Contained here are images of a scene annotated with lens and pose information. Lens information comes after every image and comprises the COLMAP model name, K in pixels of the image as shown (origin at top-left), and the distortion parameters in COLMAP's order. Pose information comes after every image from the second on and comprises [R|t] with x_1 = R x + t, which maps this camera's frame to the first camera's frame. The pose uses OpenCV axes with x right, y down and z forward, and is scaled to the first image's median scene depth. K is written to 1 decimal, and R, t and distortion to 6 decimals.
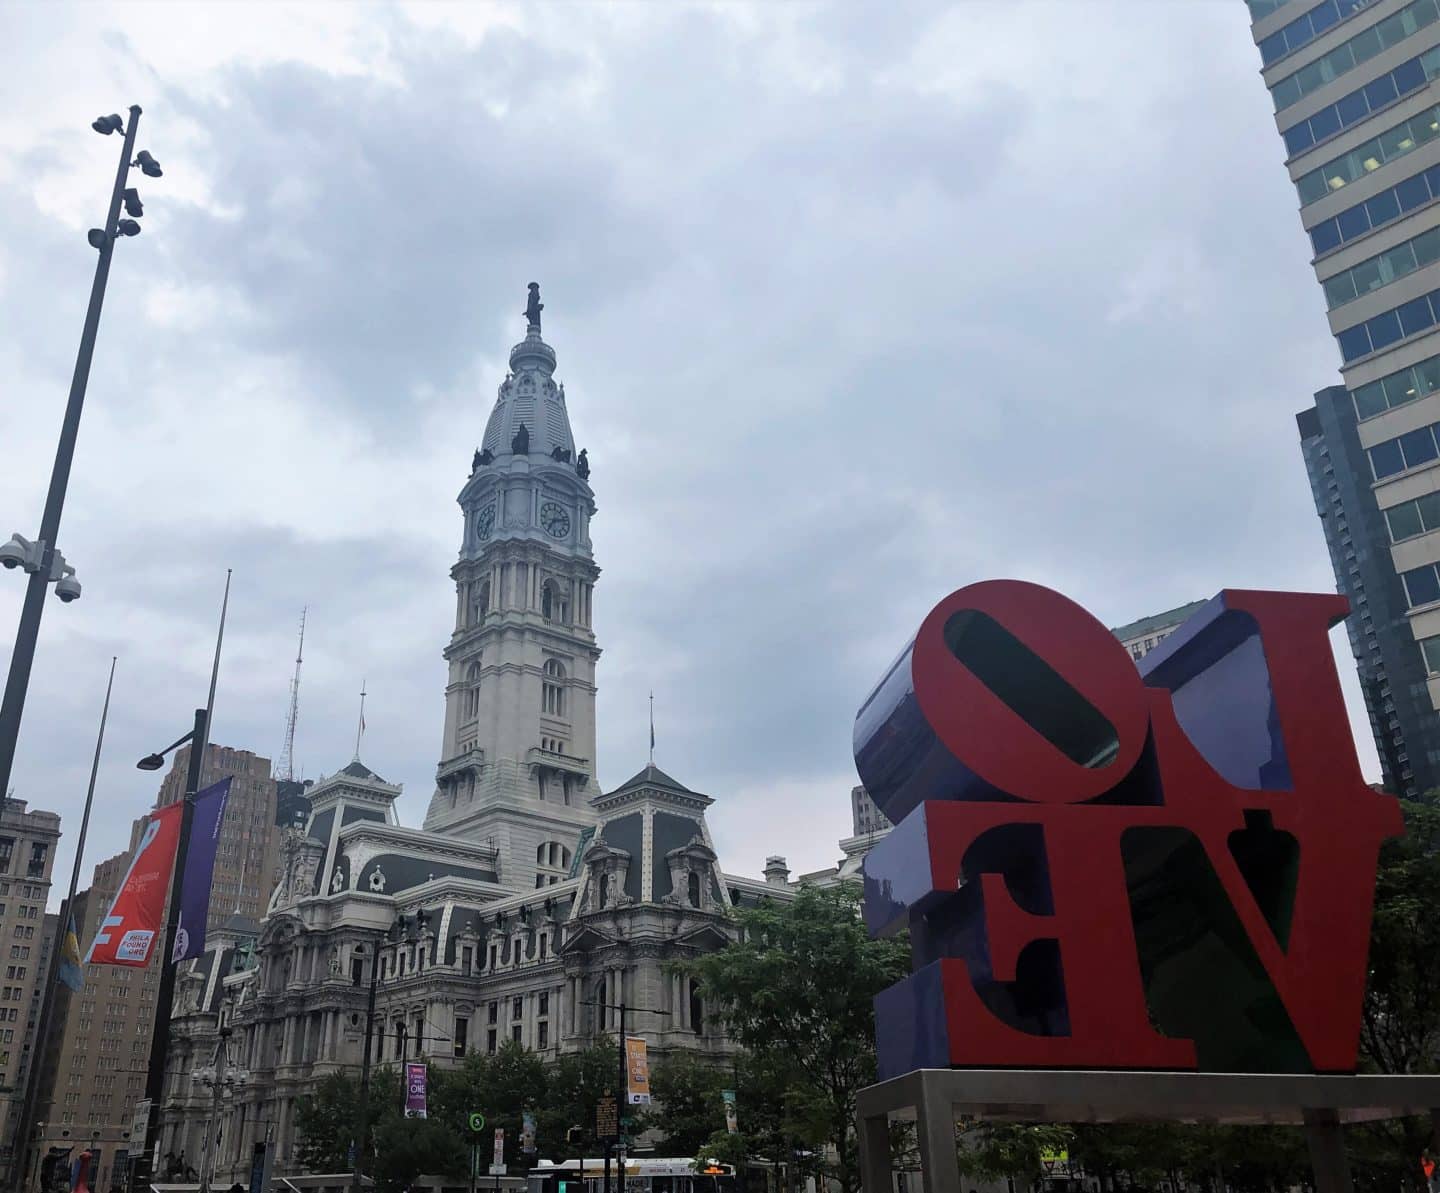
lens RADIAL K [[1287.8, 0, 639.5], [0, 1287.8, 596.8], [0, 0, 1]] dist [0.061133, -0.004281]
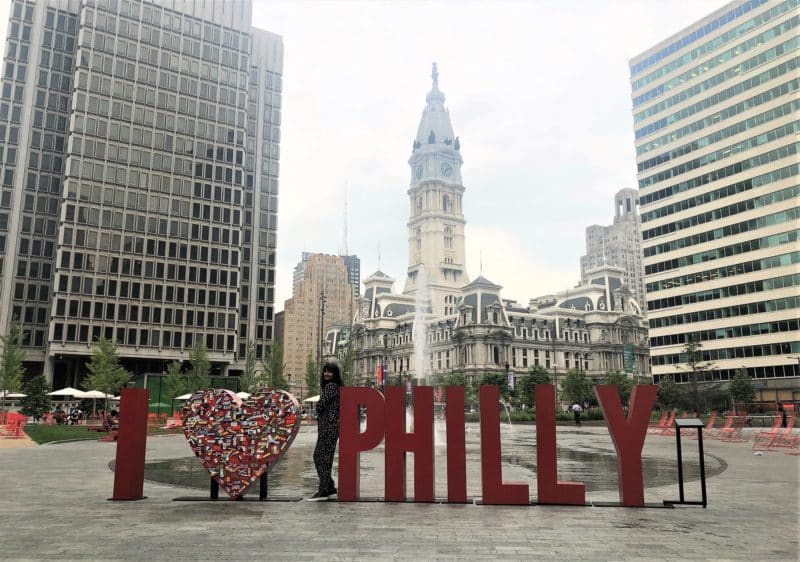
lens RADIAL K [[654.2, 0, 400.0], [0, 654.2, 281.0], [0, 0, 1]] dist [0.129224, -0.000973]
pose [[0.986223, -0.029391, -0.162787, 0.059864], [0.064333, 0.974766, 0.213757, -0.158477], [0.152397, -0.221285, 0.963228, -0.386110]]
